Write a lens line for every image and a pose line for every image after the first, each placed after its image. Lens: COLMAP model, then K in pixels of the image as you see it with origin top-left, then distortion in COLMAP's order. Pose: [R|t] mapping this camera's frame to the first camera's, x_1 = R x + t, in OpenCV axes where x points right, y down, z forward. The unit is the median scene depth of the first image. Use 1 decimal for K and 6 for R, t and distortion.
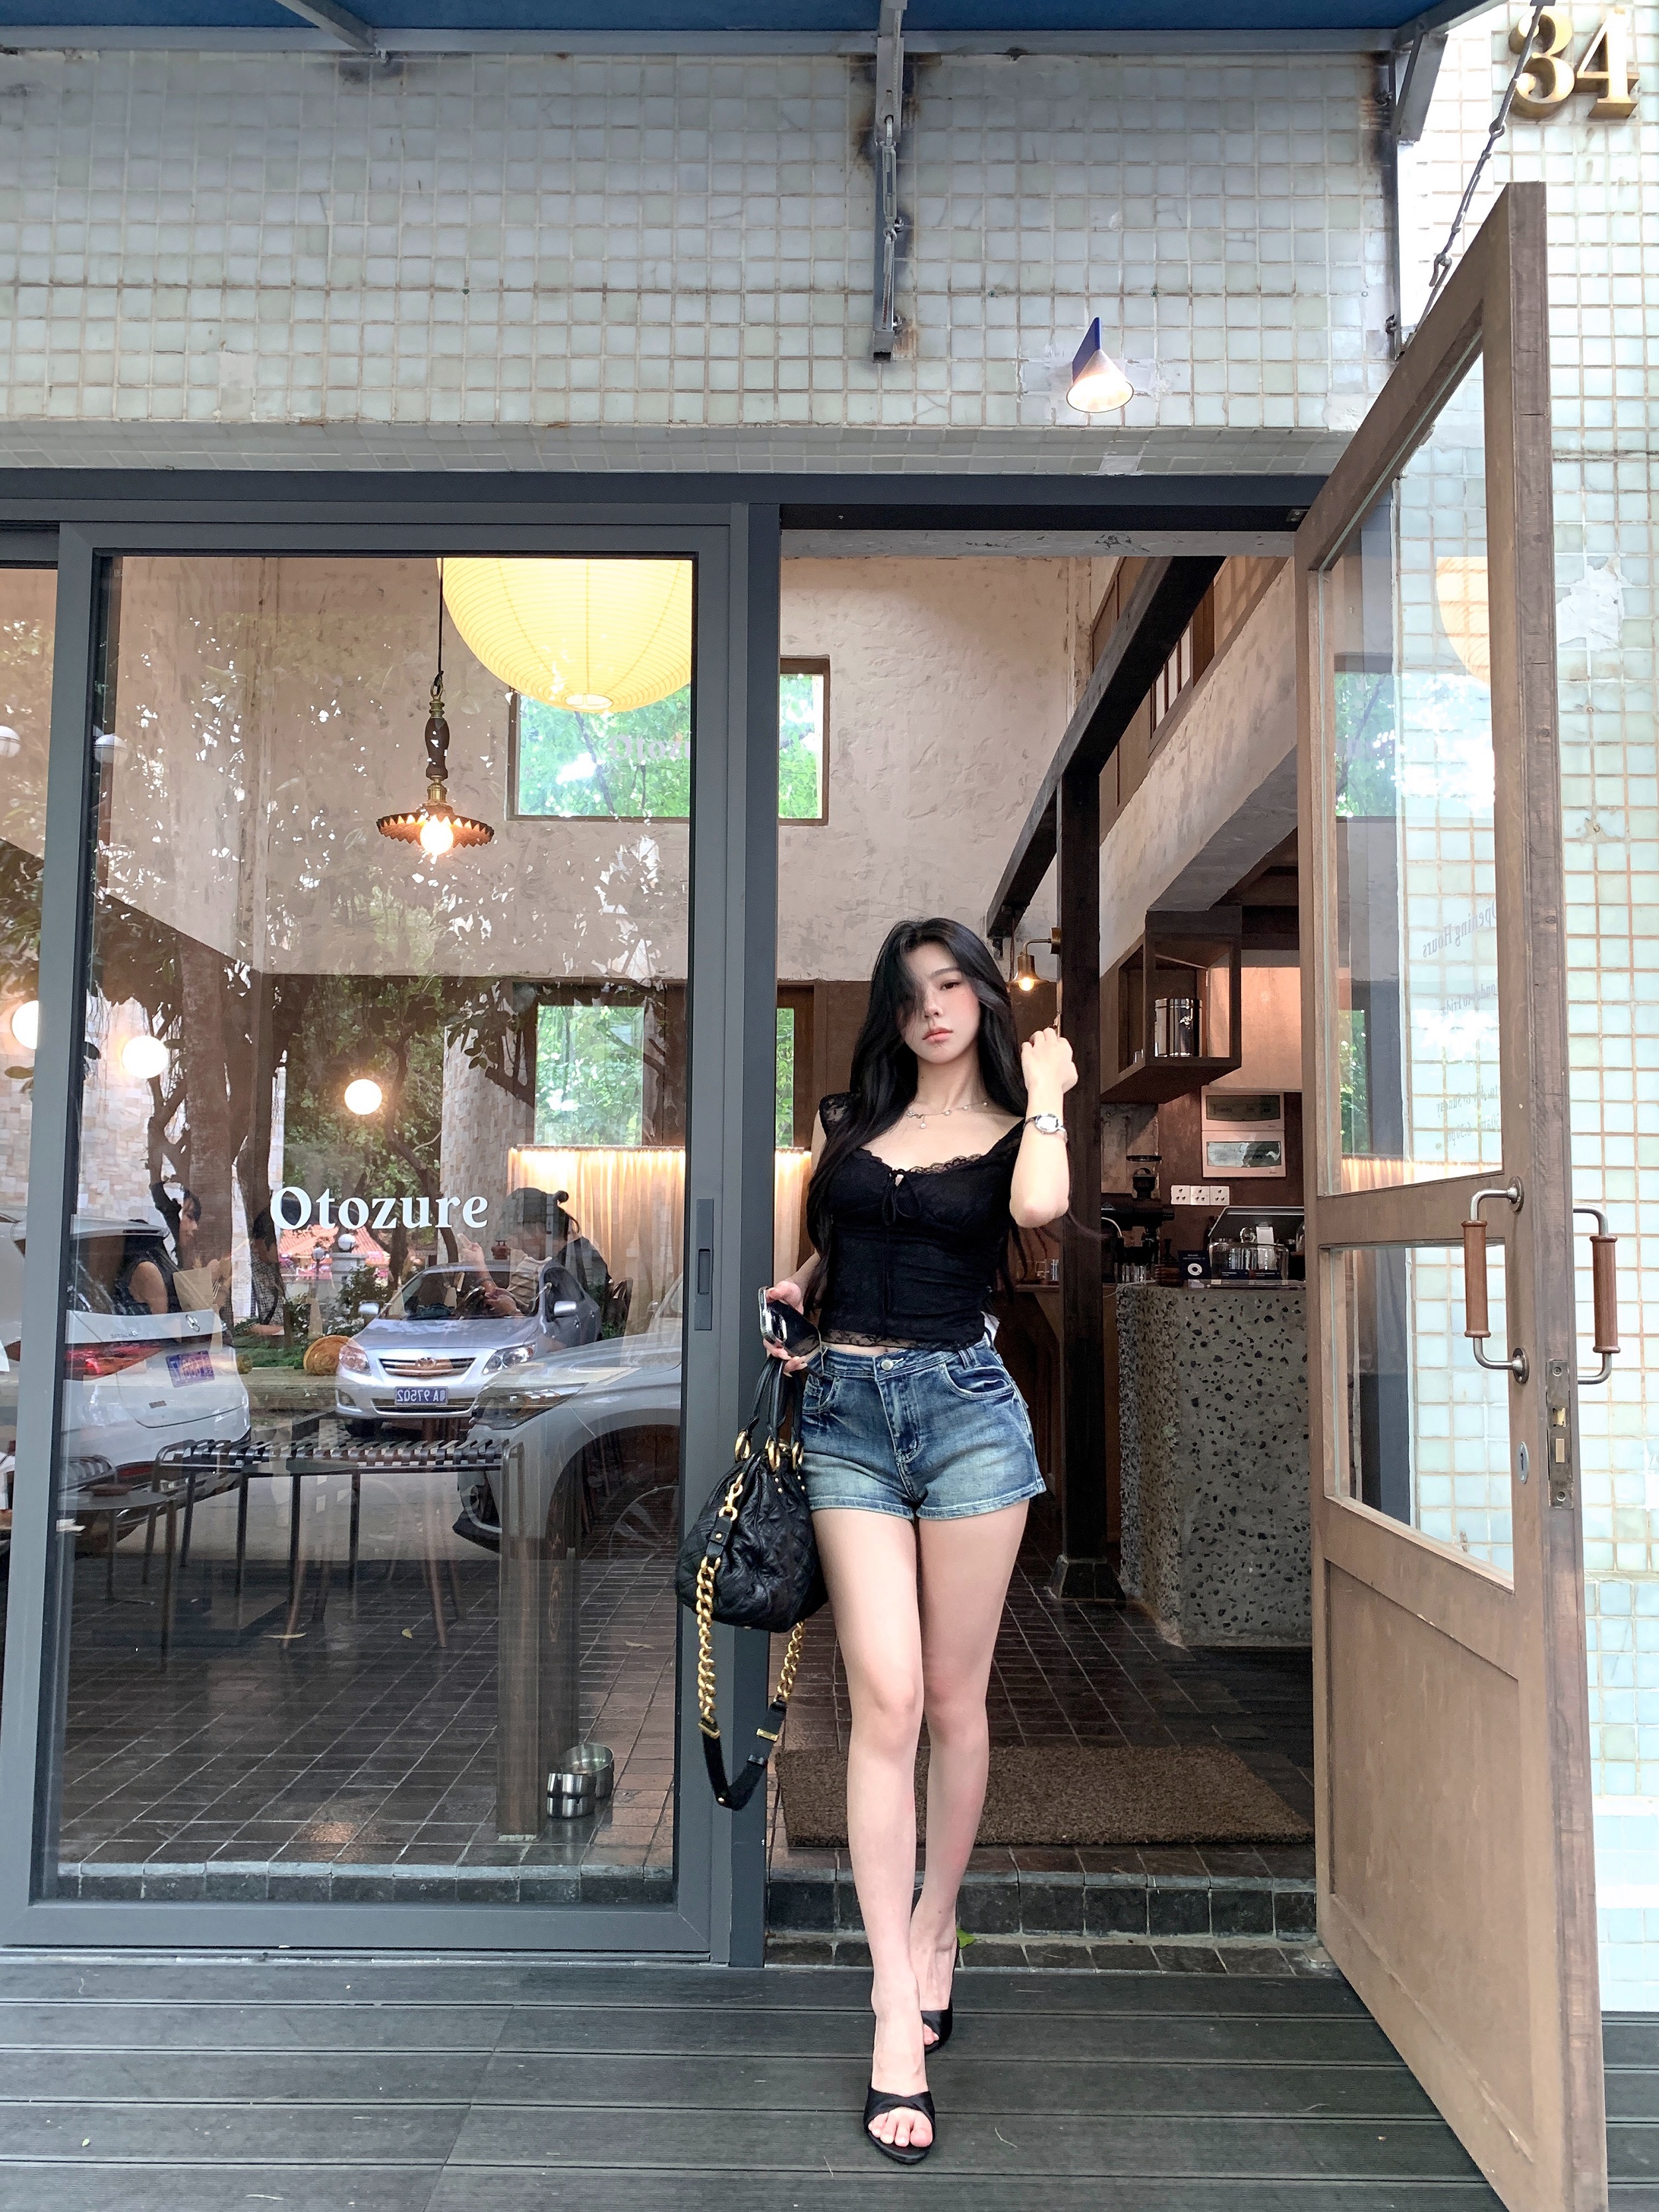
lens RADIAL K [[1704.1, 0, 829.5], [0, 1704.1, 1106.0], [0, 0, 1]] dist [-0.001920, -0.000973]
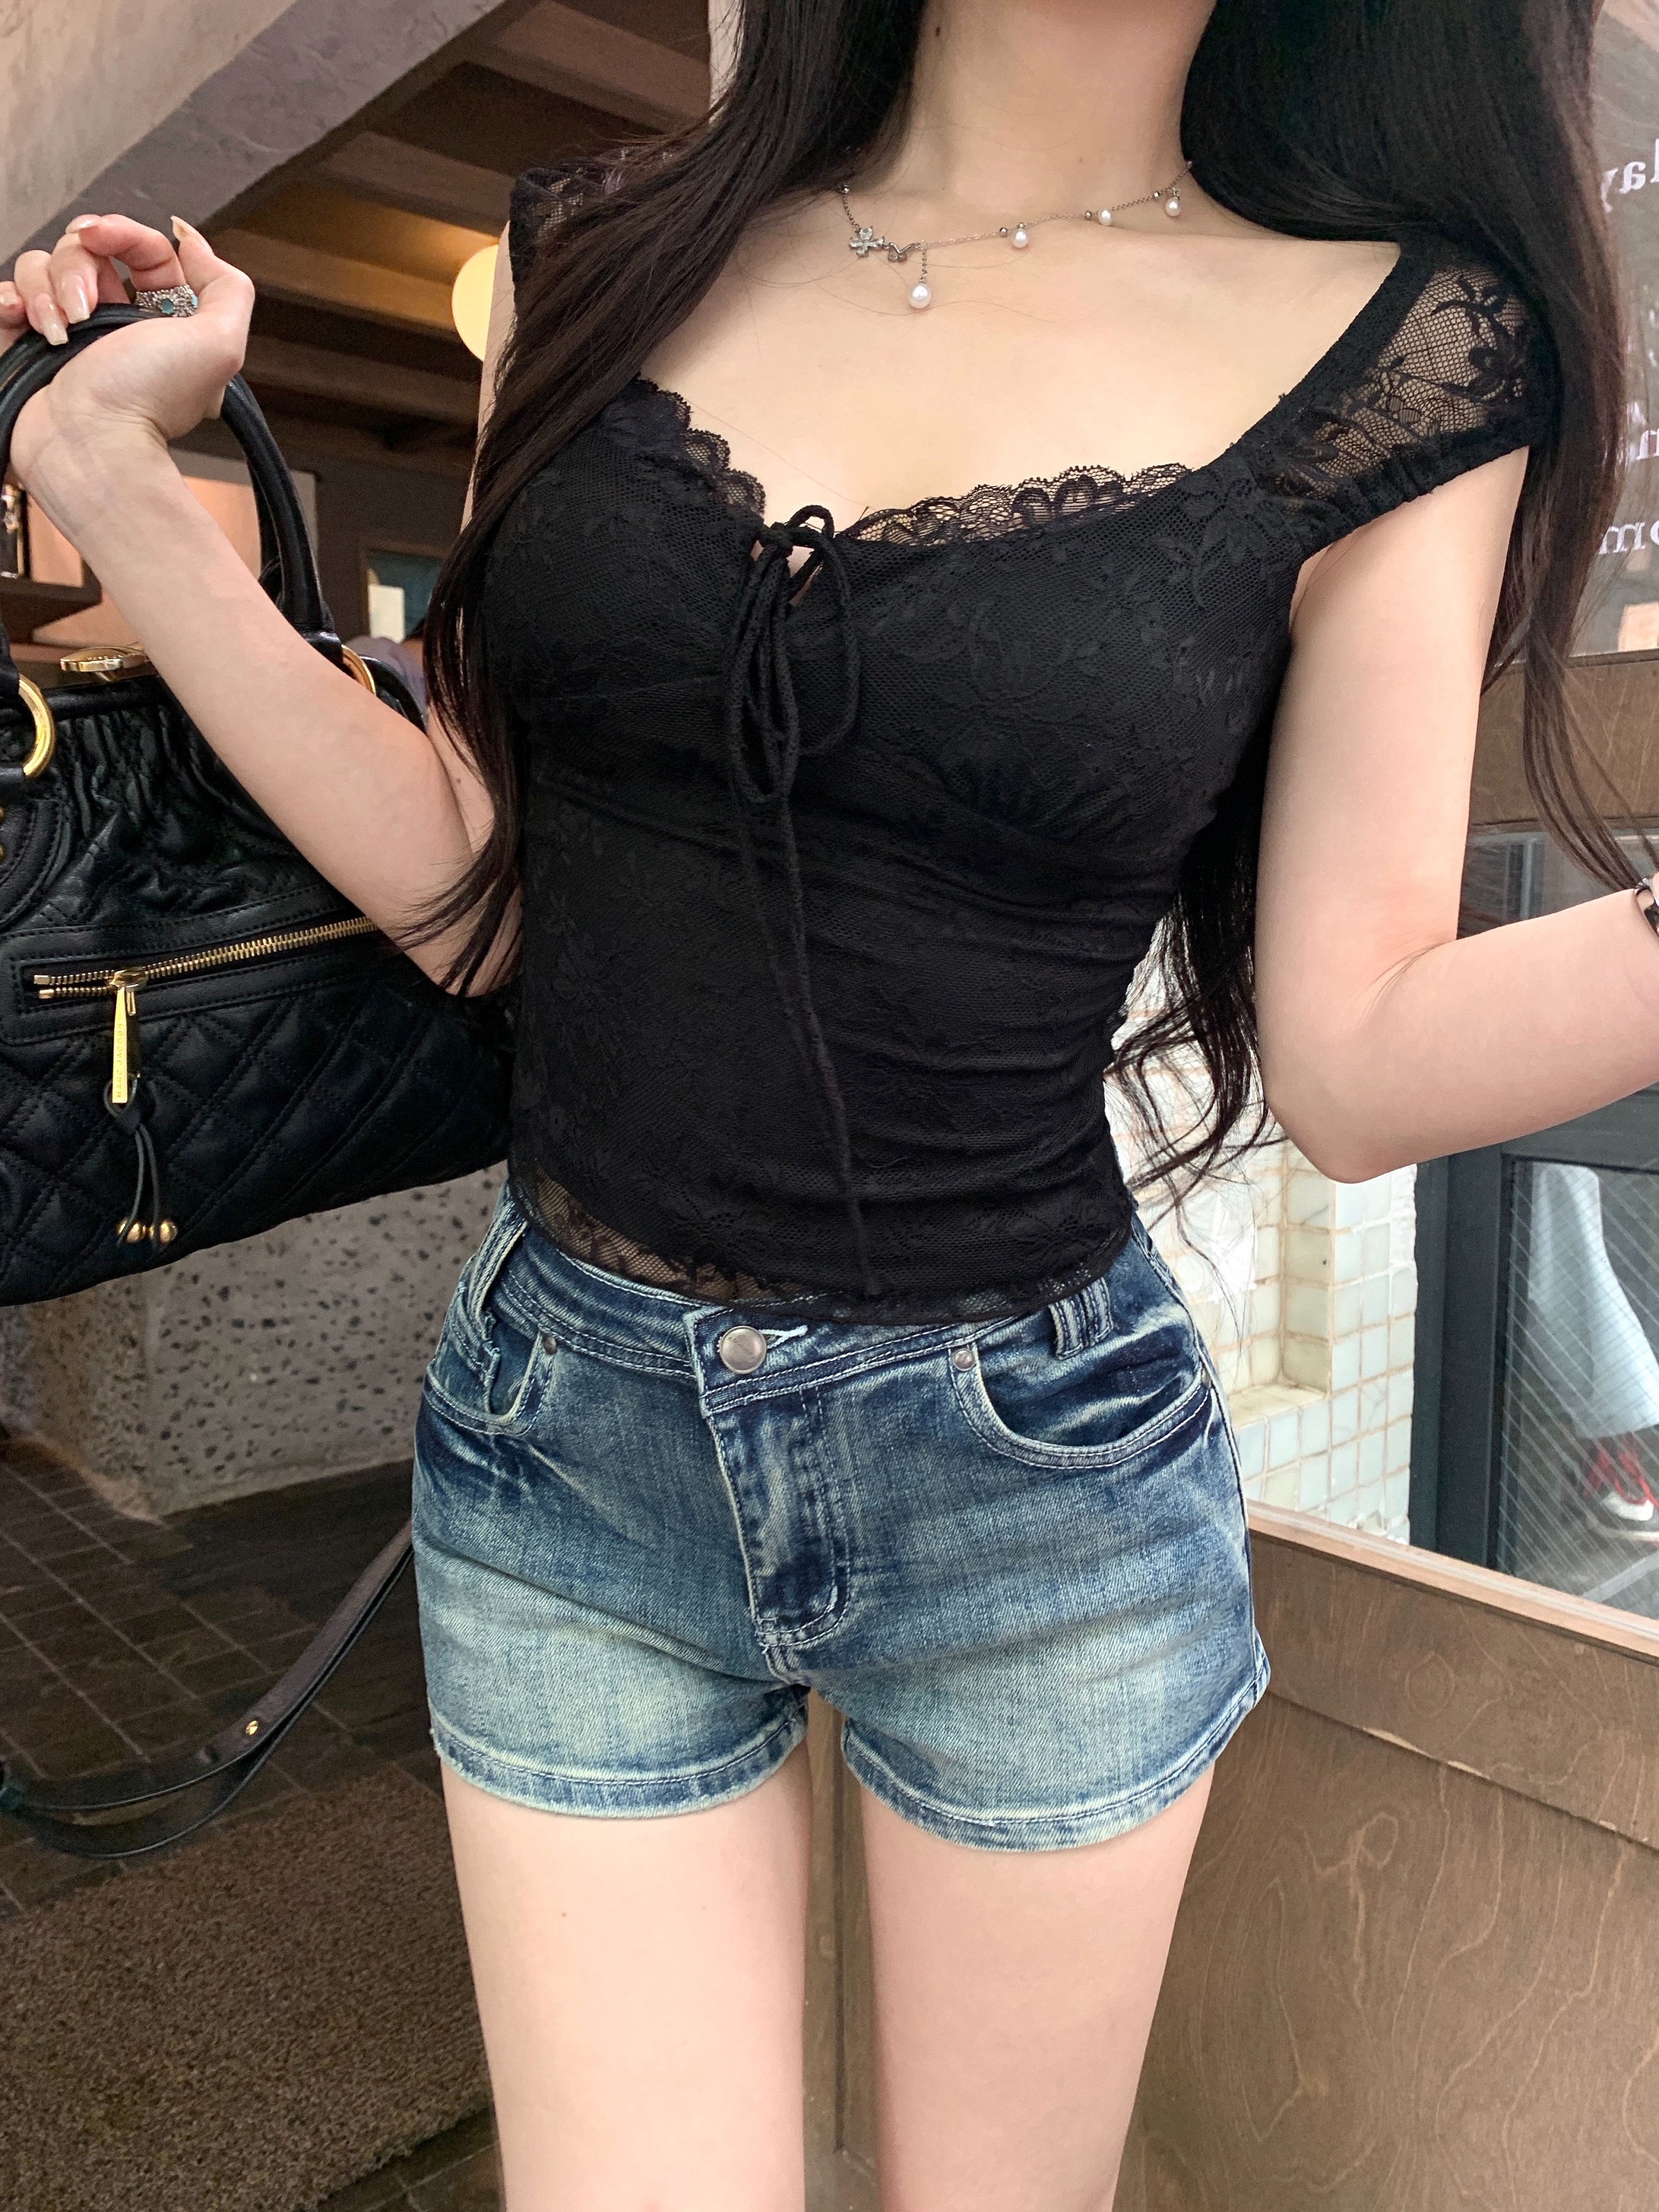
lens RADIAL K [[1831.3, 0, 834.1], [0, 1831.3, 1081.0], [0, 0, 1]] dist [0.102146, -0.000286]
pose [[0.734841, -0.078063, 0.673732, -0.096592], [-0.050232, 0.984362, 0.168843, 0.052688], [-0.676377, -0.157916, 0.719428, 0.612445]]
